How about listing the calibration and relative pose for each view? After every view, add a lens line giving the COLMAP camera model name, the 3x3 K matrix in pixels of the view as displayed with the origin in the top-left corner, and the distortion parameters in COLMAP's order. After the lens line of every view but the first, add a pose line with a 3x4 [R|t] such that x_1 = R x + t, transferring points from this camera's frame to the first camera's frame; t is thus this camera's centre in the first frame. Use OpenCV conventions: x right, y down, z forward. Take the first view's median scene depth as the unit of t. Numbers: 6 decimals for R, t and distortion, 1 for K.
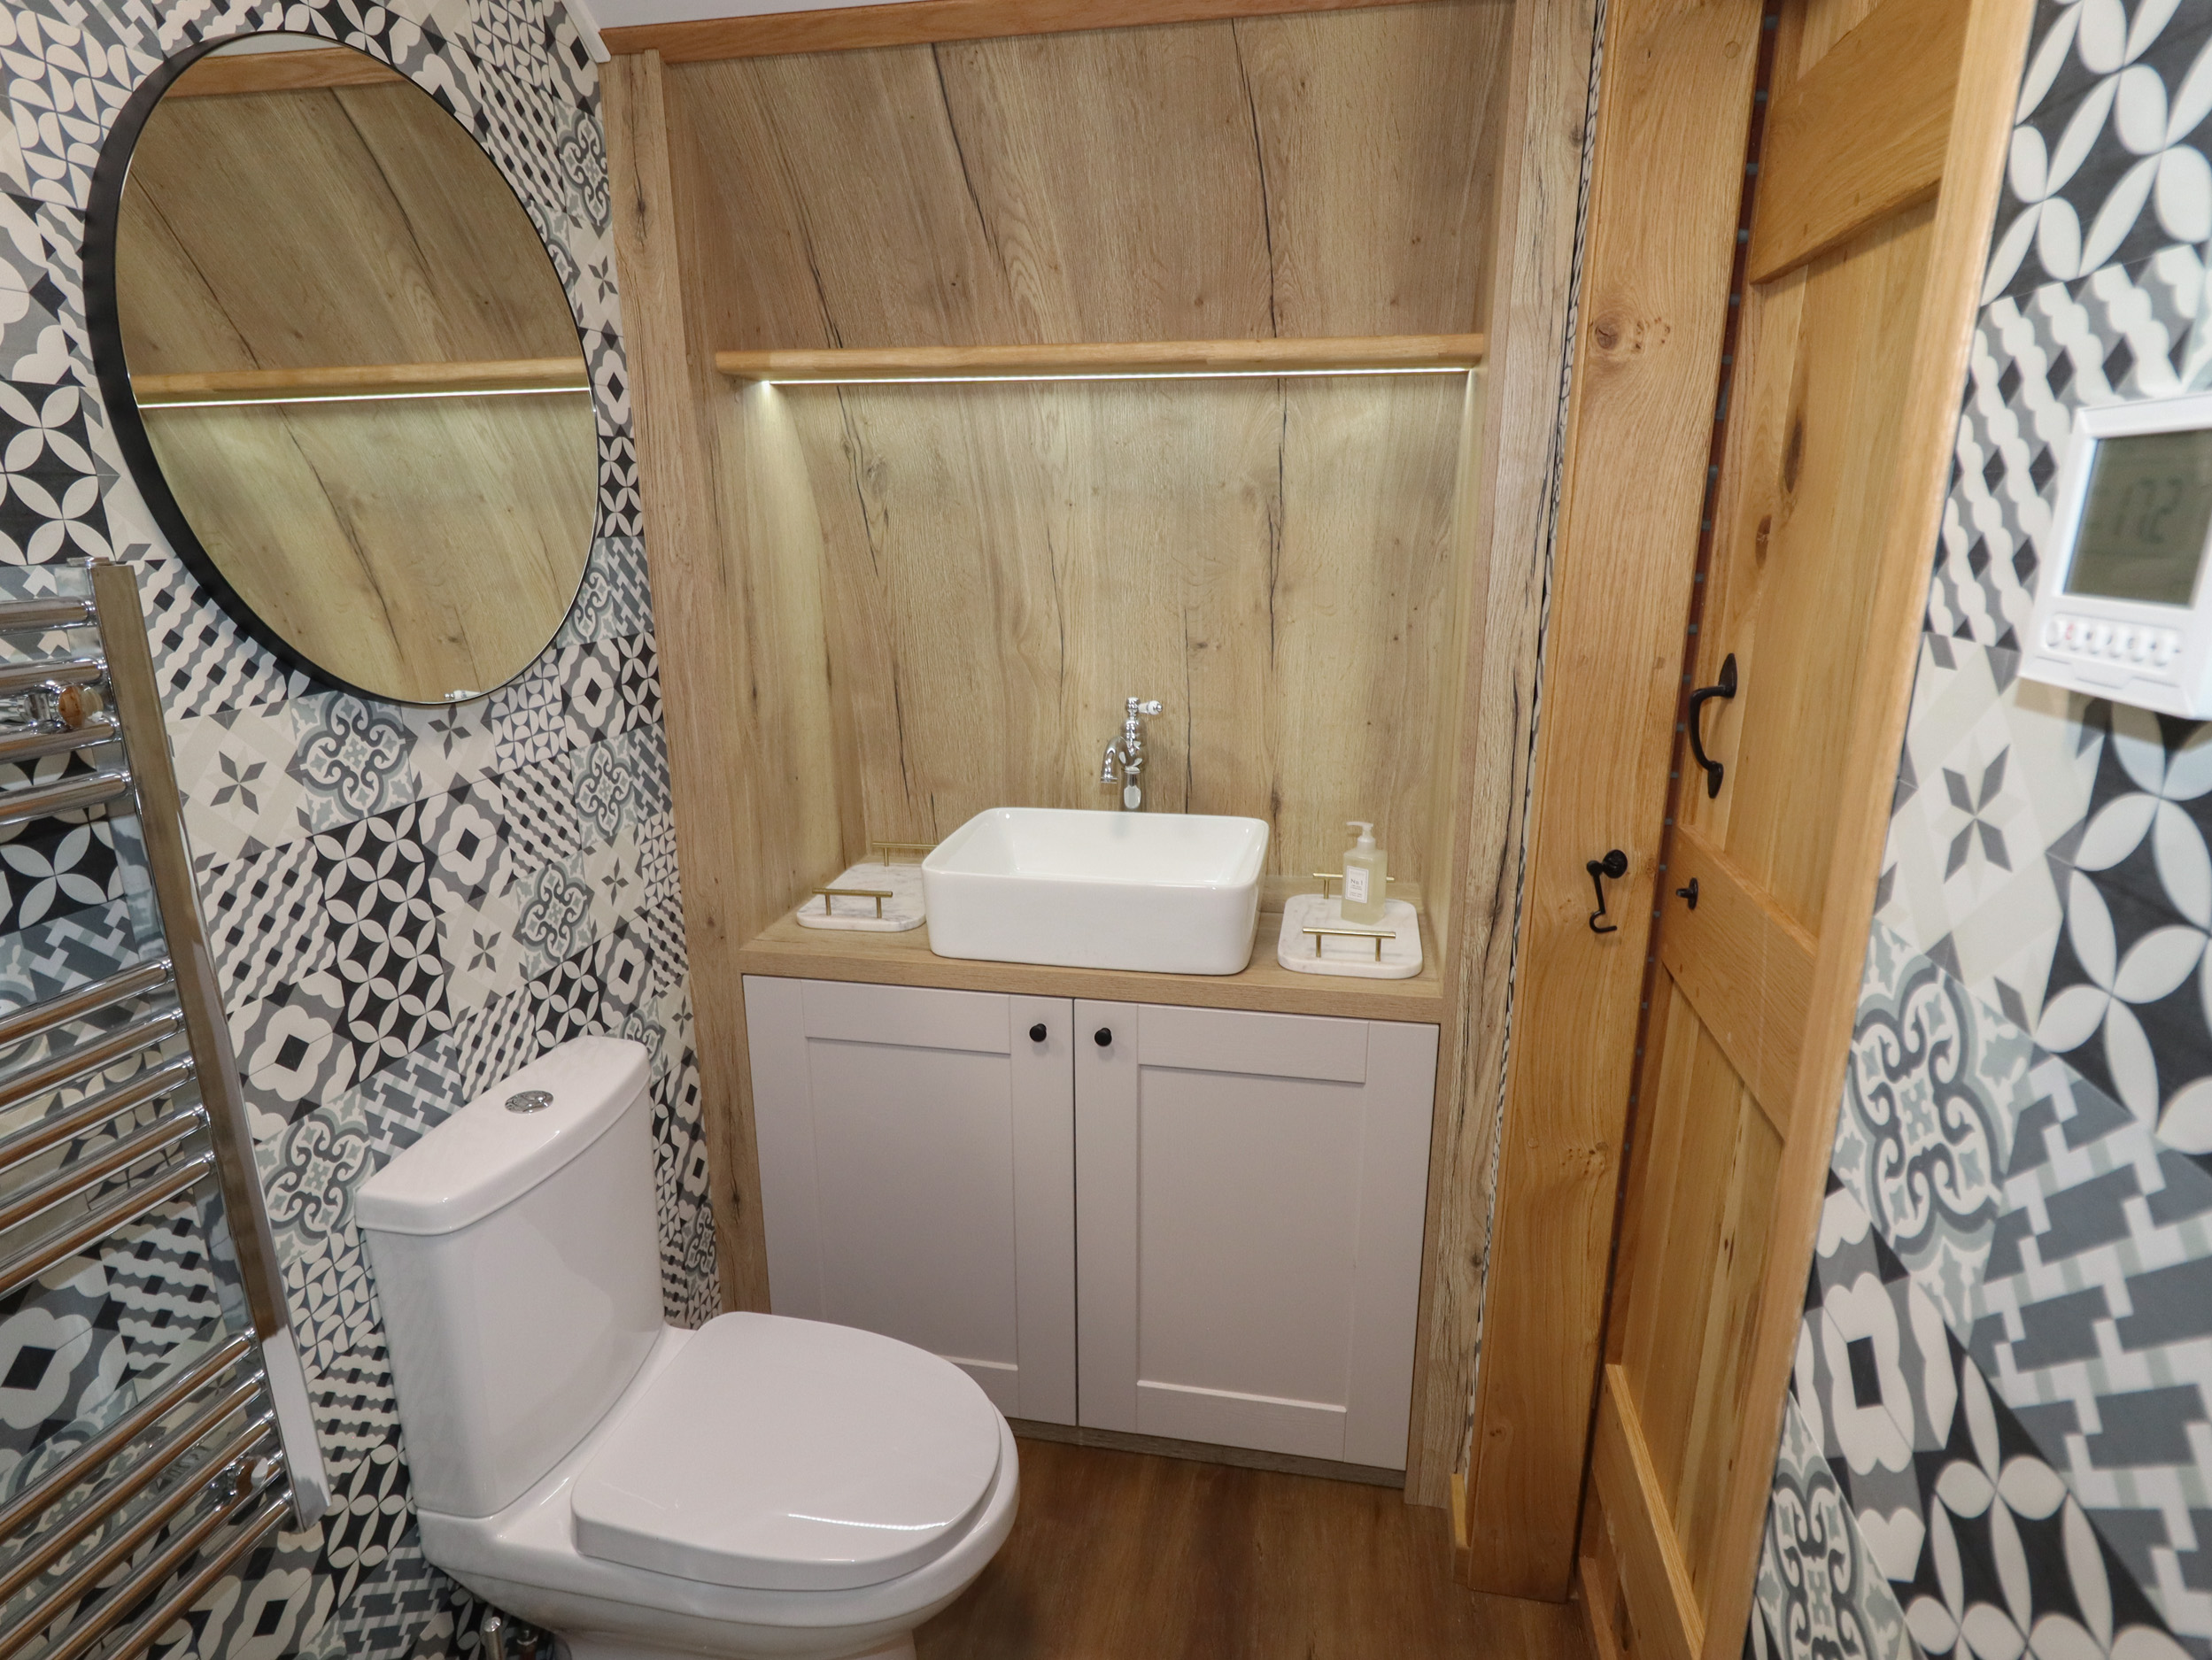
lens RADIAL K [[1186.8, 0, 1135.1], [0, 1186.8, 826.3], [0, 0, 1]] dist [0.000837, -0.000401]
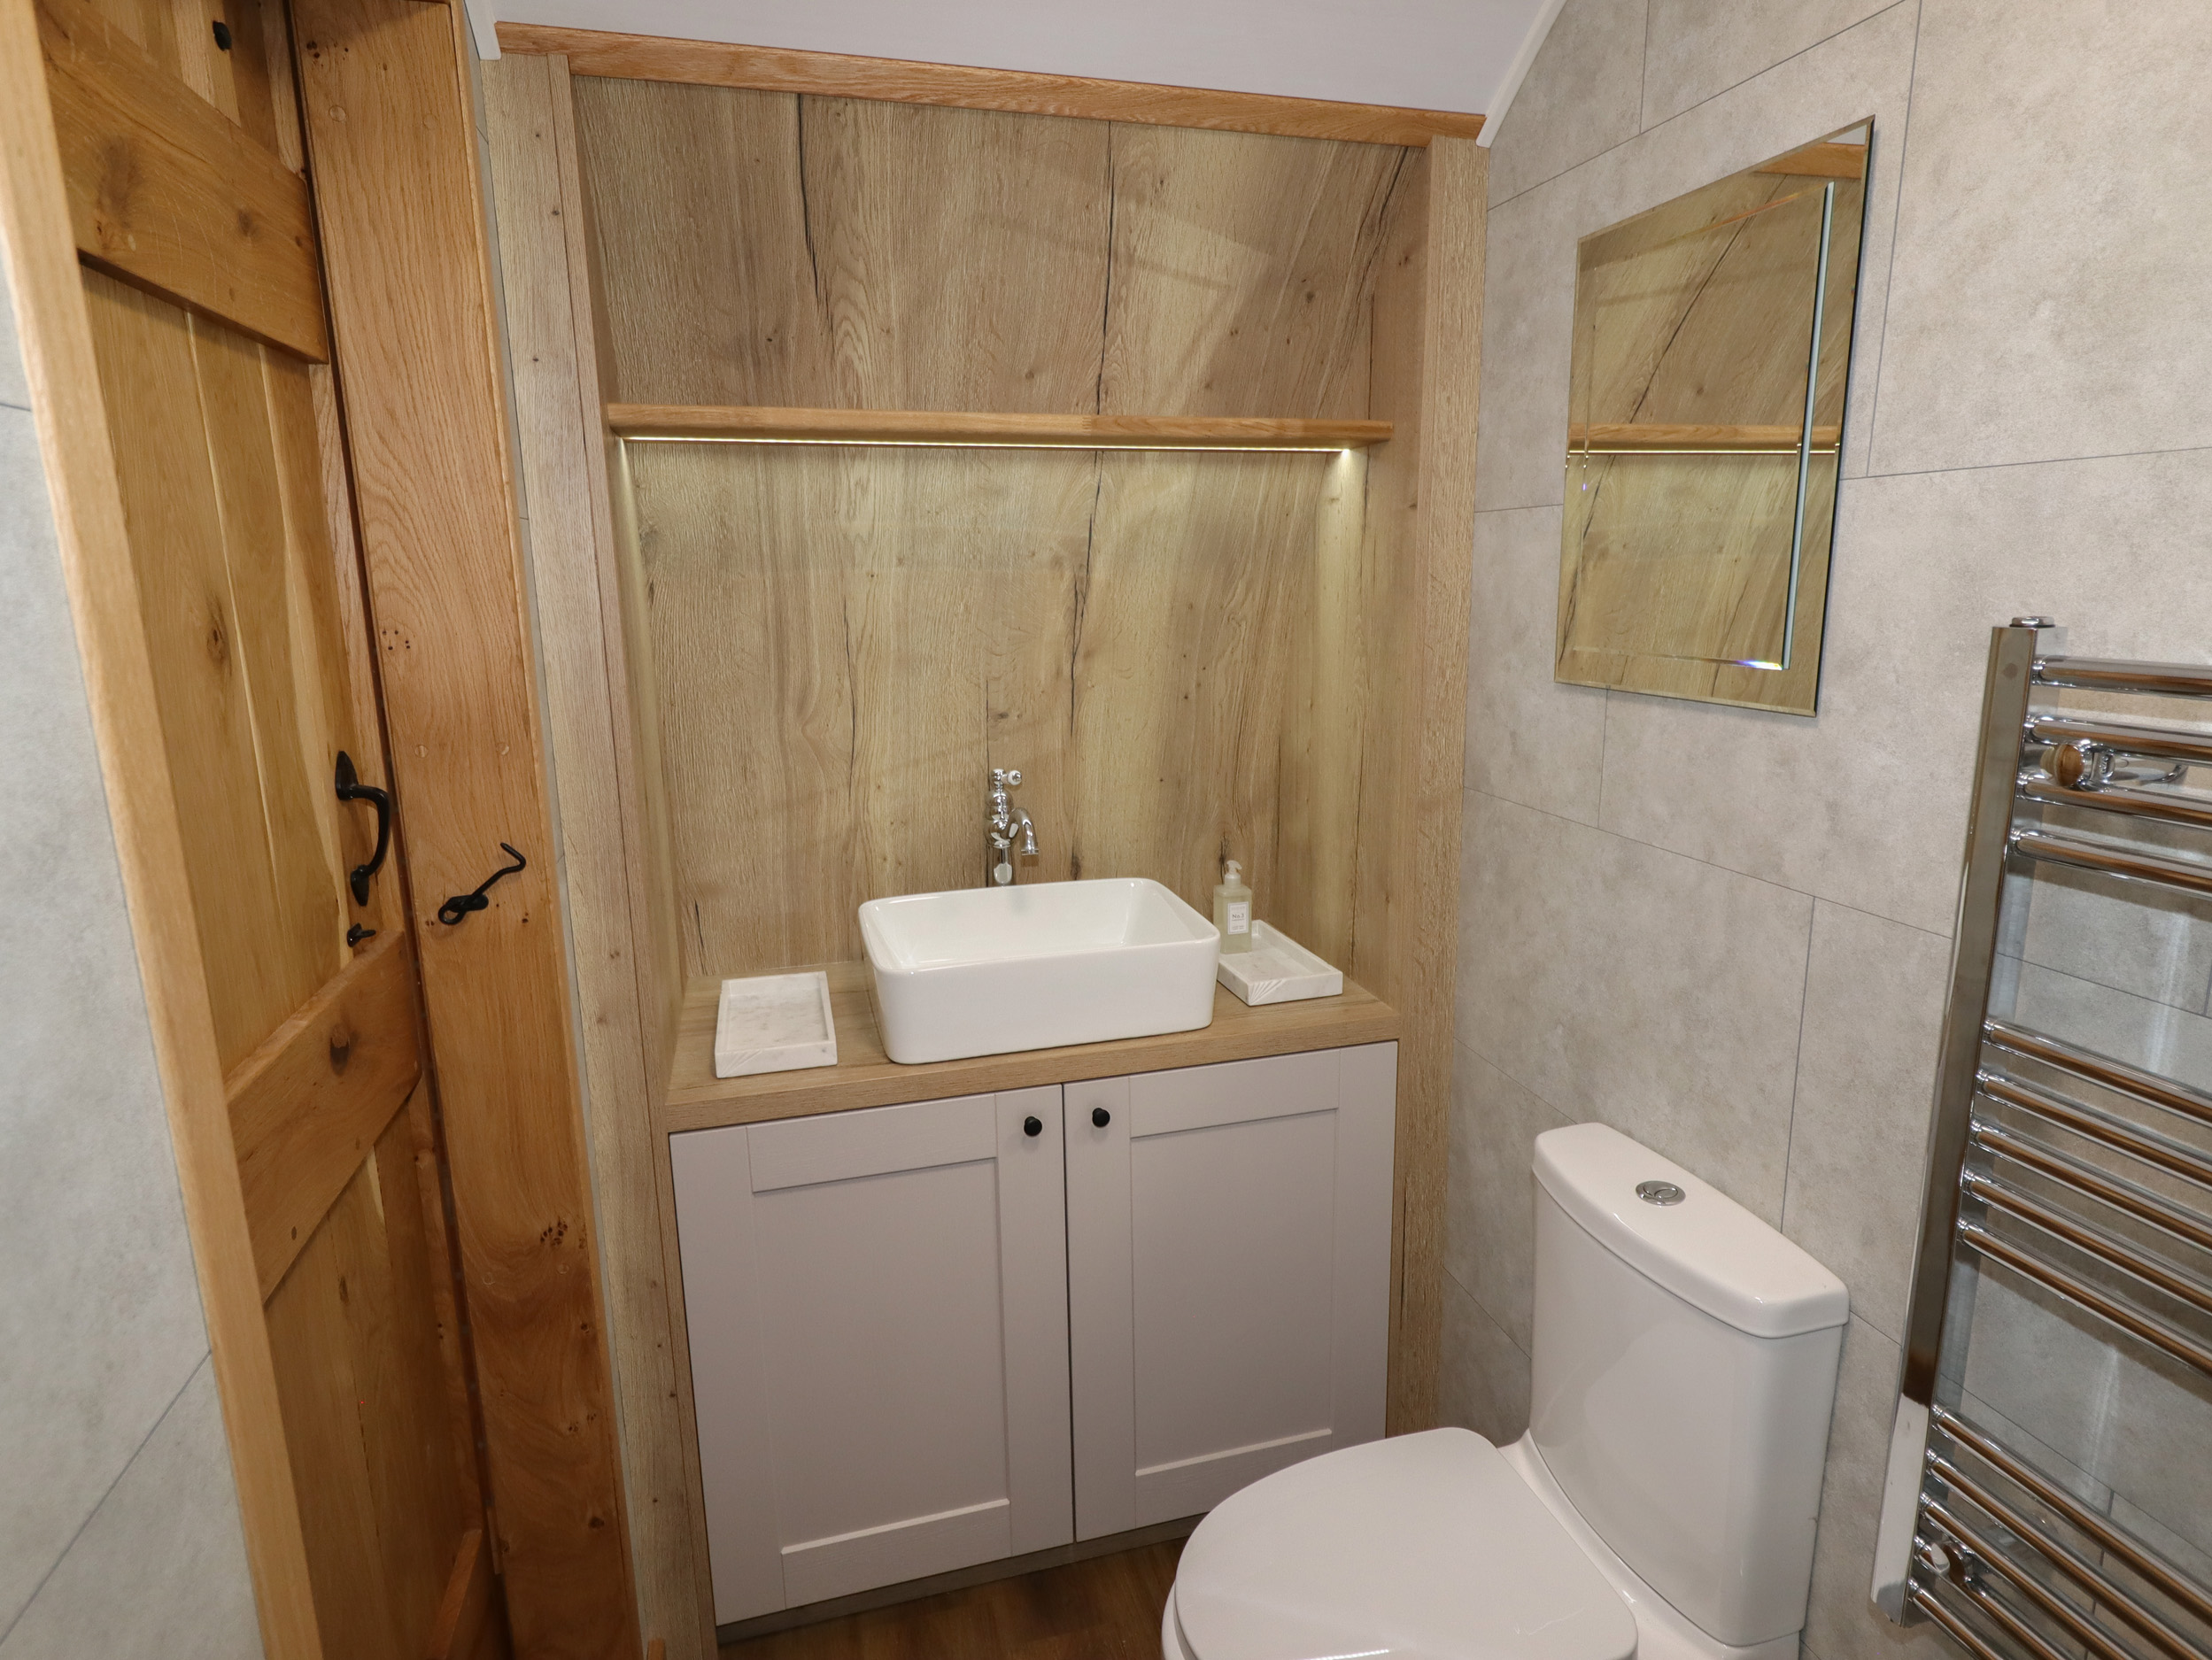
lens RADIAL K [[1215.7, 0, 1106.0], [0, 1215.7, 830.0], [0, 0, 1]] dist [-0.001096, 0.001159]
pose [[0.898912, -0.099756, 0.426621, -0.347519], [0.124946, 0.991667, -0.031388, -0.018063], [-0.419935, 0.081520, 0.903886, 0.069470]]
